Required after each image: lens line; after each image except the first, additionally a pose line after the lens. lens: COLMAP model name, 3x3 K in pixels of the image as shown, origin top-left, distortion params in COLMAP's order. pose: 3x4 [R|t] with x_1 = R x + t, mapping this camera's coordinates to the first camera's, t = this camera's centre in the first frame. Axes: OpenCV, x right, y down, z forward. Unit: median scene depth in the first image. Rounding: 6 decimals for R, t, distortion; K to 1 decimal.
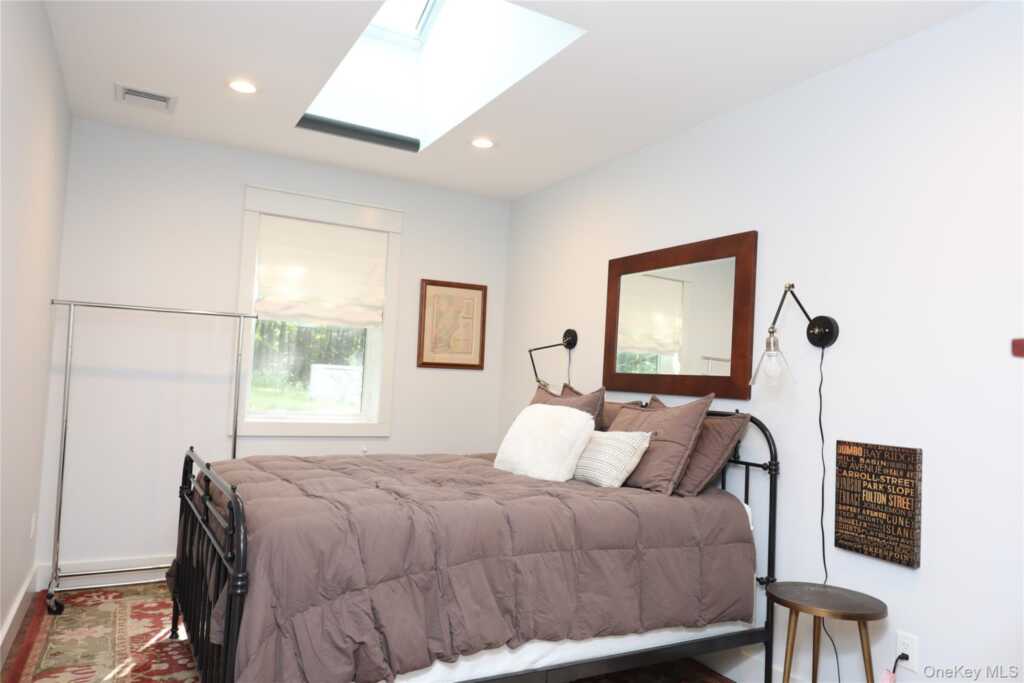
lens RADIAL K [[683.6, 0, 511.4], [0, 683.6, 344.9], [0, 0, 1]] dist [0.001514, -0.000522]
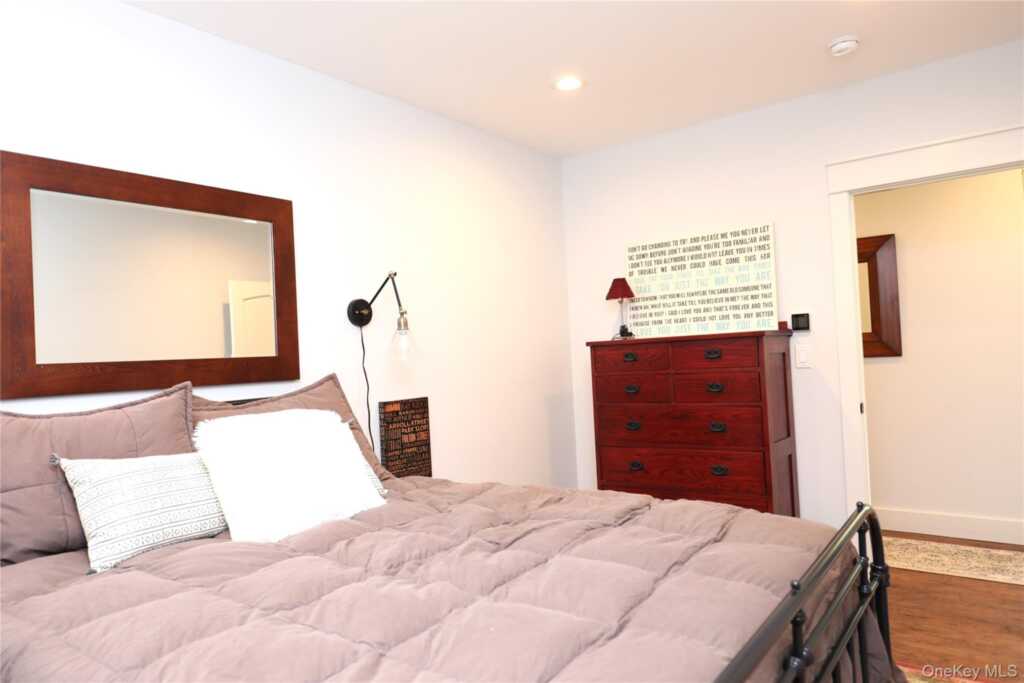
lens RADIAL K [[683.6, 0, 511.8], [0, 683.6, 338.5], [0, 0, 1]] dist [0.001514, -0.000522]
pose [[-0.388396, -0.017198, 0.921332, -0.760738], [-0.022079, 0.999712, 0.009354, 0.008621], [-0.921228, -0.016709, -0.388664, 1.292598]]
